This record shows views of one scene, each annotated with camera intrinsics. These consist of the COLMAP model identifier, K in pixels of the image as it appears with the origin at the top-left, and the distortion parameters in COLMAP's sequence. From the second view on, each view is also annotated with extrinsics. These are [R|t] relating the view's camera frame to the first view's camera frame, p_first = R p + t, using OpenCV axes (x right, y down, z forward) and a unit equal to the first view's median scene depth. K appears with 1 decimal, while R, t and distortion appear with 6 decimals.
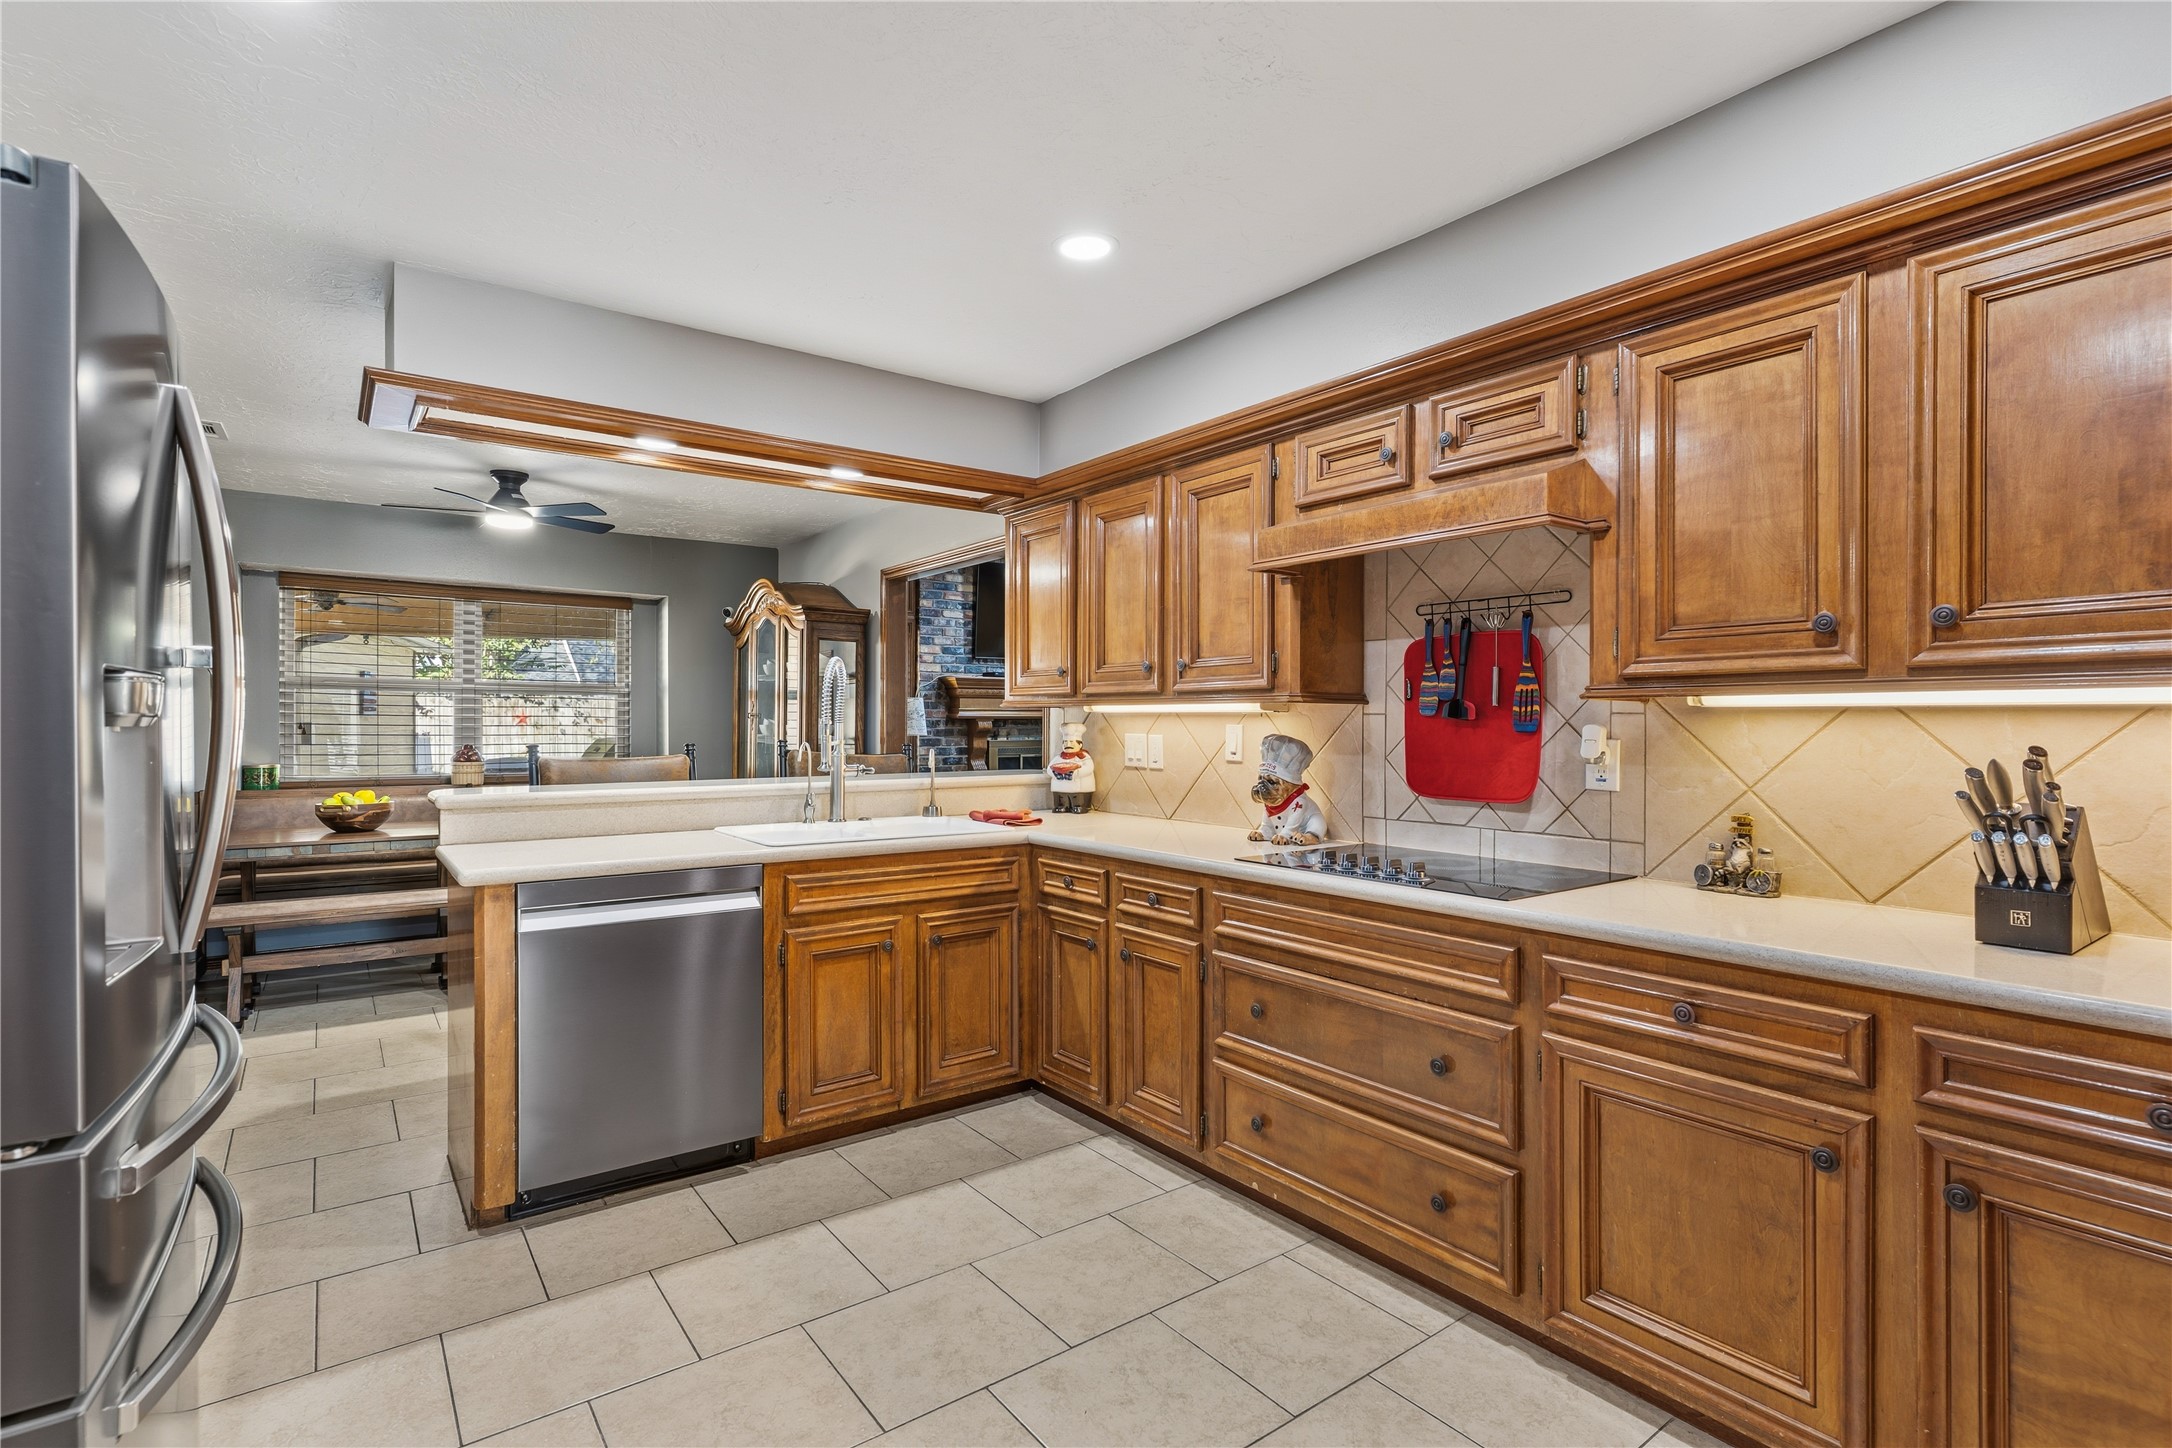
lens RADIAL K [[1047.6, 0, 1084.4], [0, 1047.6, 715.7], [0, 0, 1]] dist [-0.005201, 0.000984]
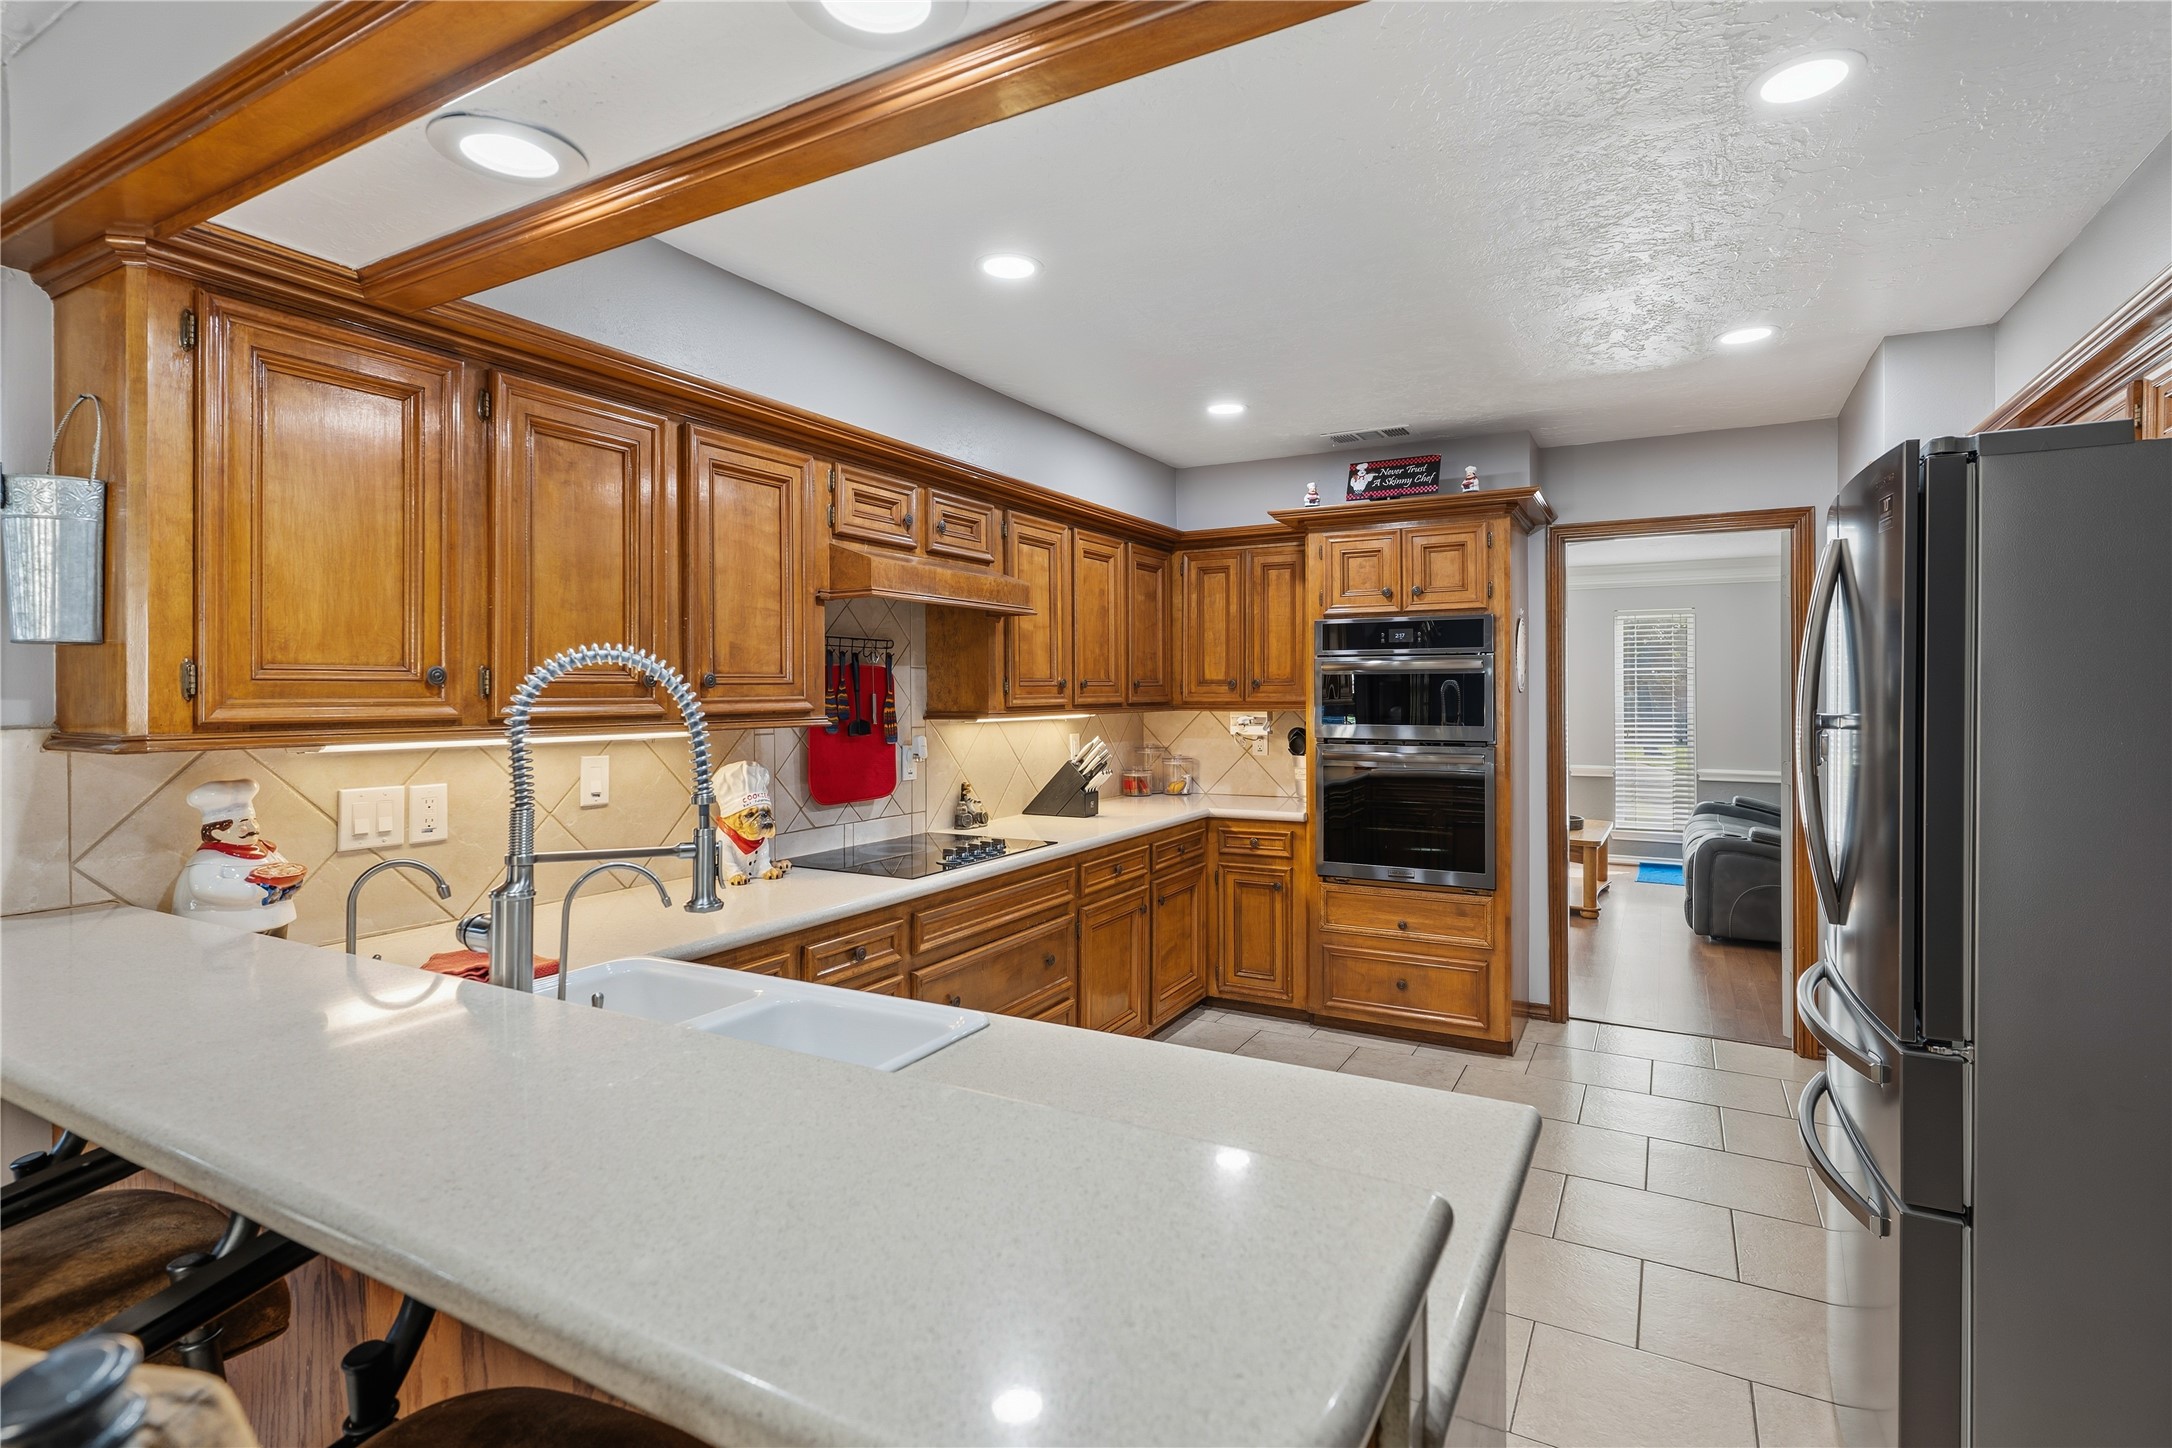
lens RADIAL K [[1047.6, 0, 1086.7], [0, 1047.6, 705.1], [0, 0, 1]] dist [-0.005201, 0.000984]
pose [[-0.403915, -0.003893, 0.914788, -0.867415], [0.008200, 0.999935, 0.007876, -0.039677], [-0.914760, 0.010682, -0.403857, 1.243206]]
